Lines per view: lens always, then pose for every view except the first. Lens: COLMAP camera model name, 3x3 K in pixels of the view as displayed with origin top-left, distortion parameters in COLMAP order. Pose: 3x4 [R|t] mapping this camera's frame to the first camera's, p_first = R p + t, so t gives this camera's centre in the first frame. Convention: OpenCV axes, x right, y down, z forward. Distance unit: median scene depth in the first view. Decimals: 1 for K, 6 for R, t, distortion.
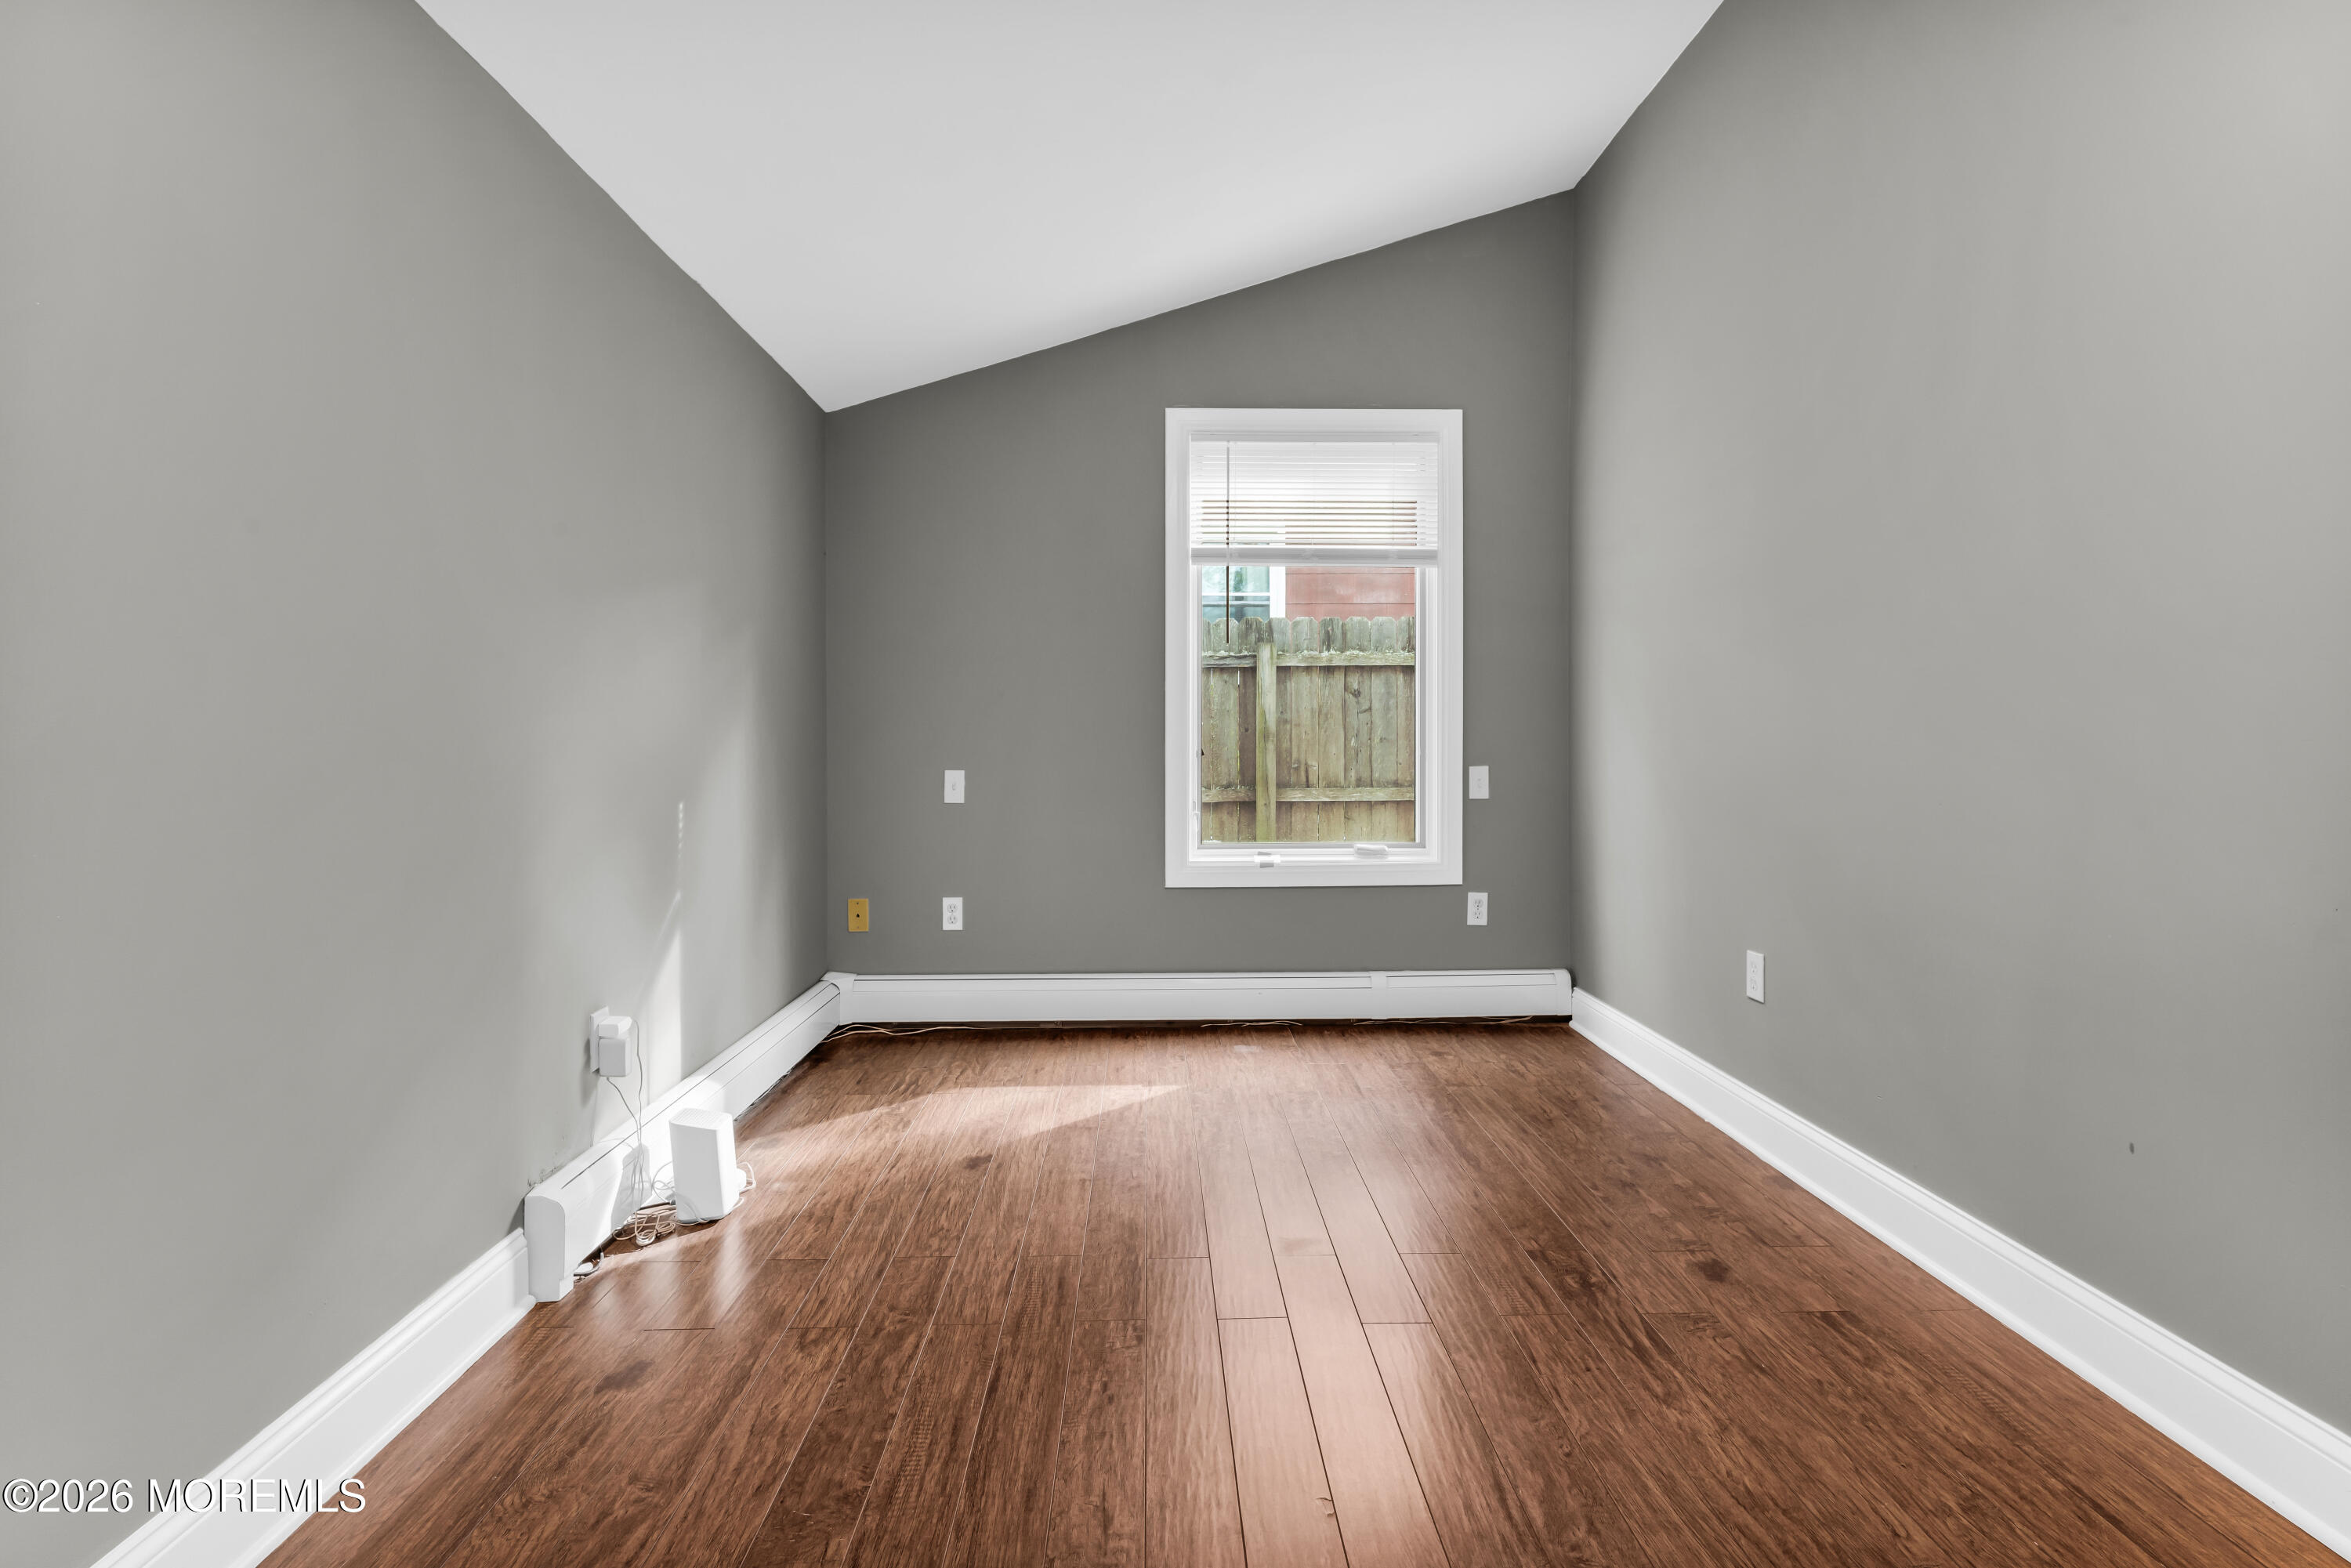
lens RADIAL K [[1136.8, 0, 1176.7], [0, 1136.8, 782.2], [0, 0, 1]] dist [0.001451, 0.000709]
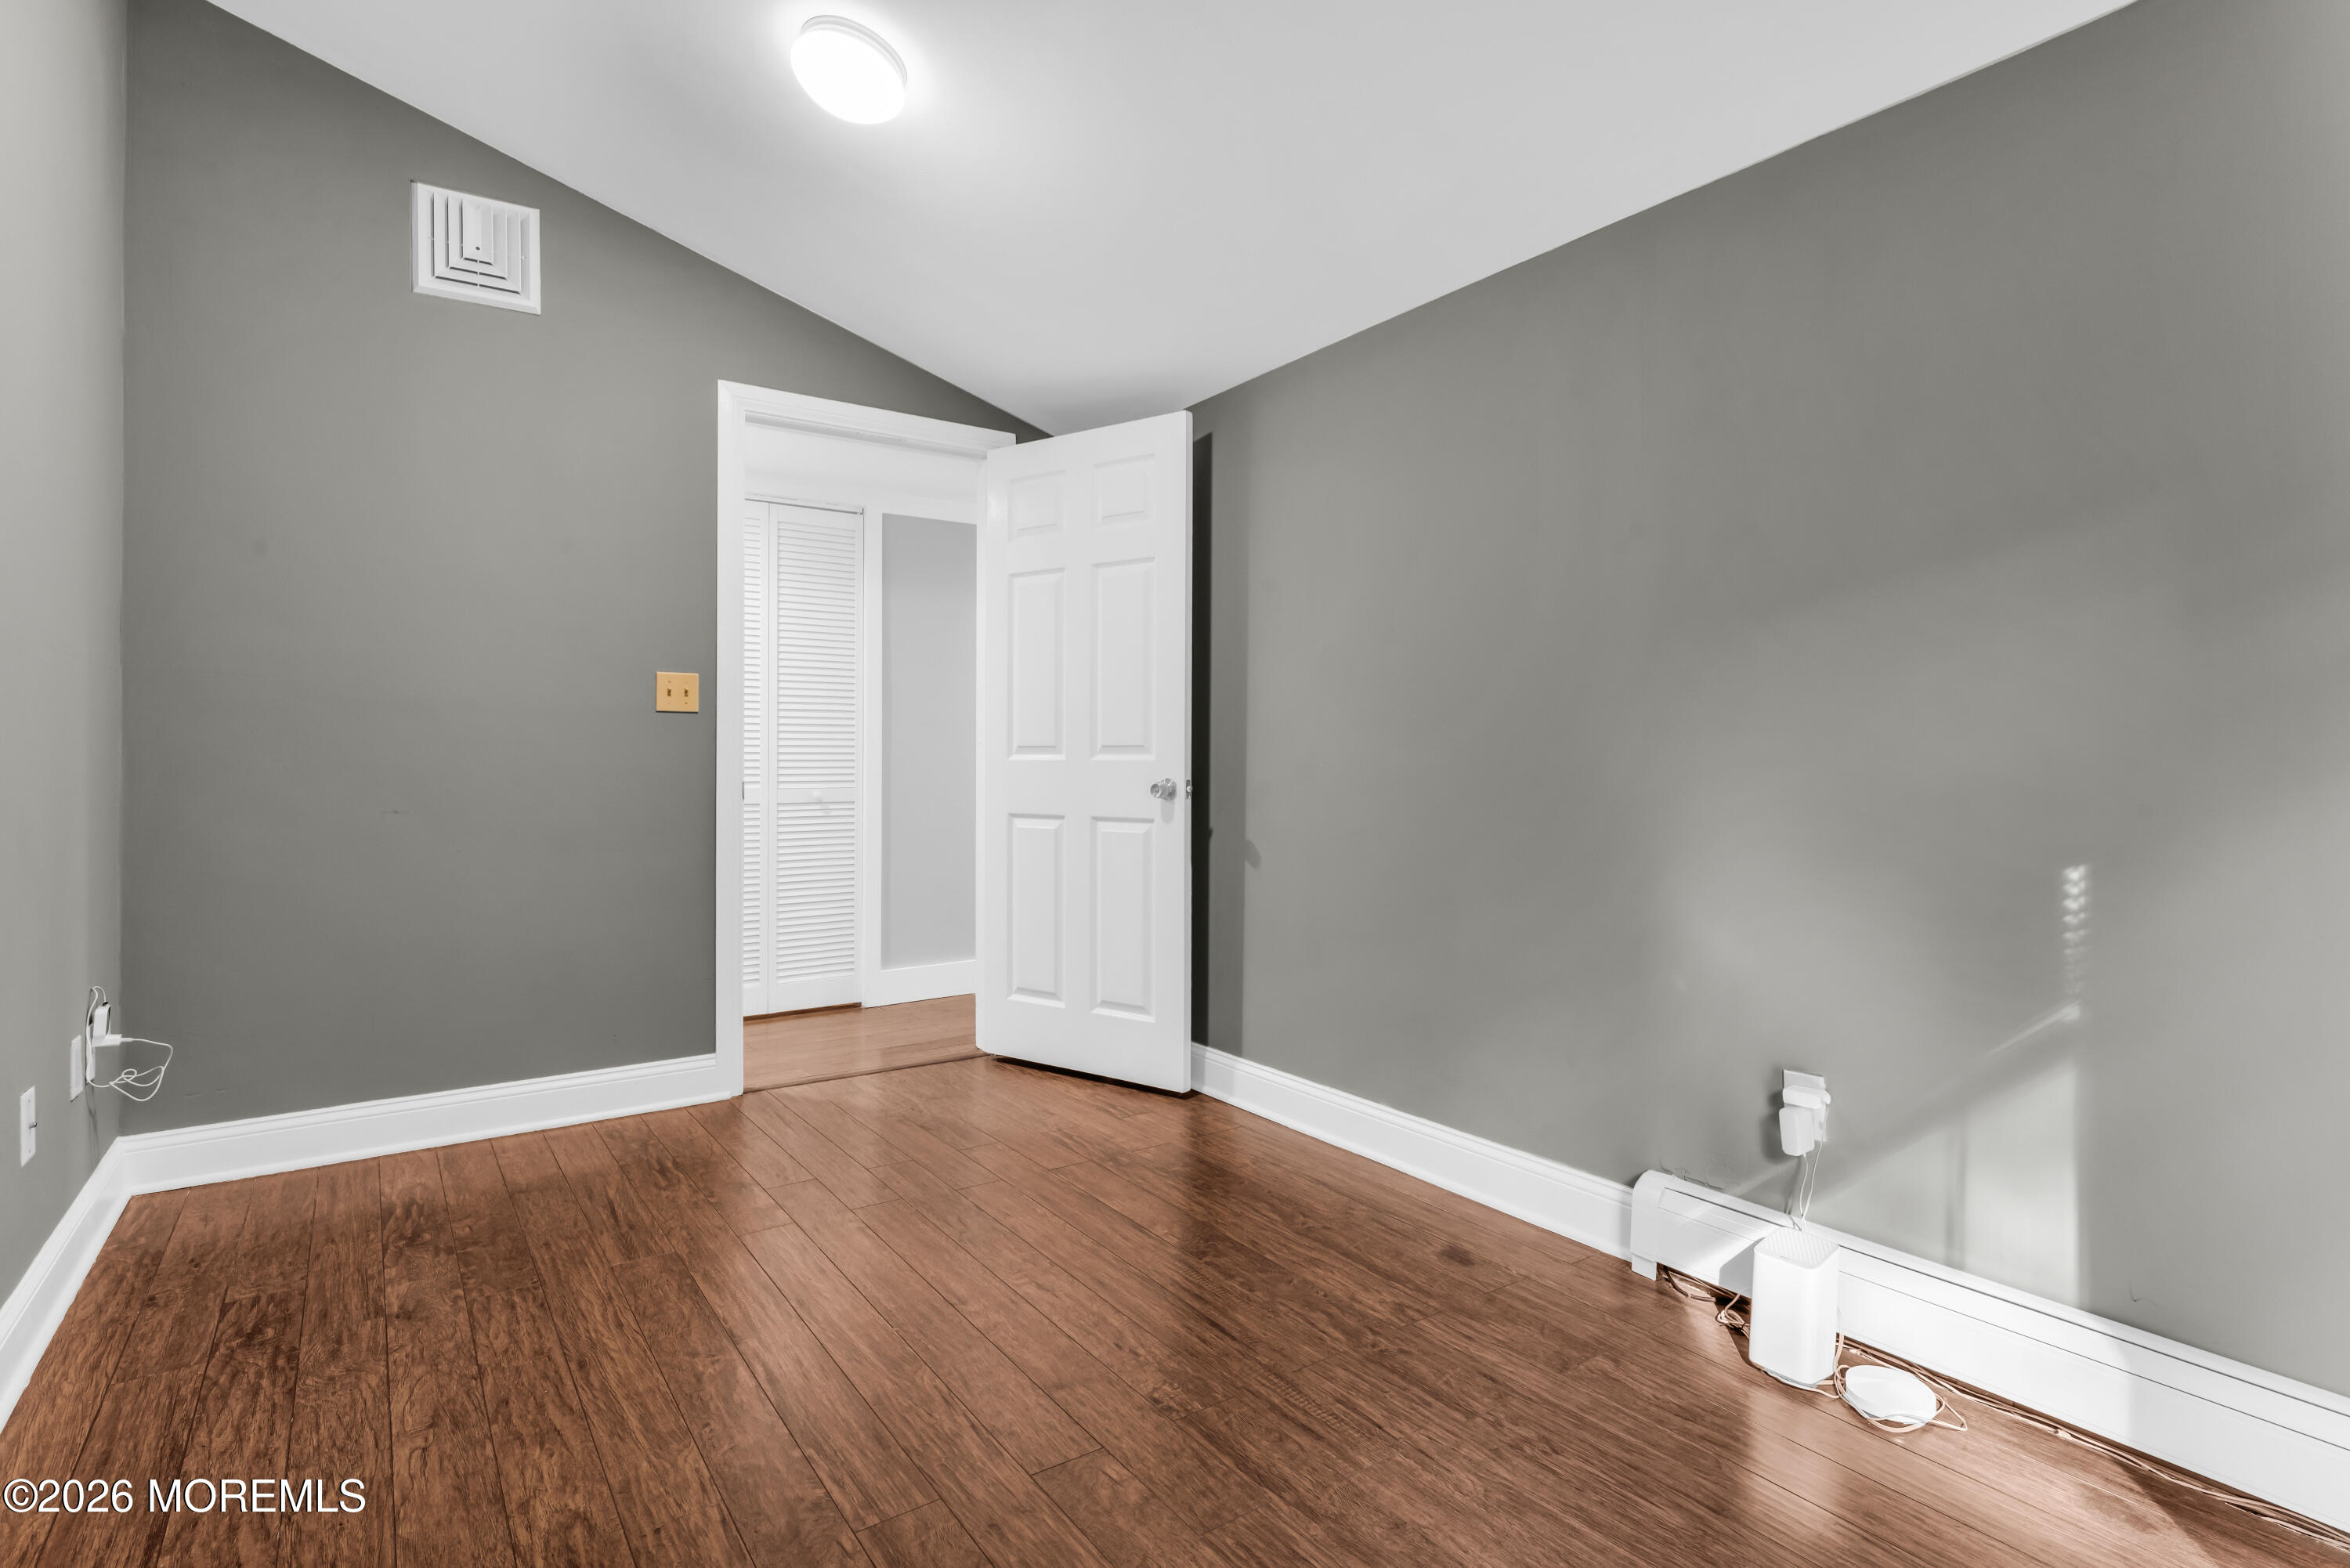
lens RADIAL K [[1136.3, 0, 1170.0], [0, 1136.3, 773.6], [0, 0, 1]] dist [0.001451, 0.000709]
pose [[-0.825825, 0.010954, -0.563820, 0.513959], [-0.023127, 0.998312, 0.053269, -0.088173], [0.563452, 0.057031, -0.824178, 1.859401]]
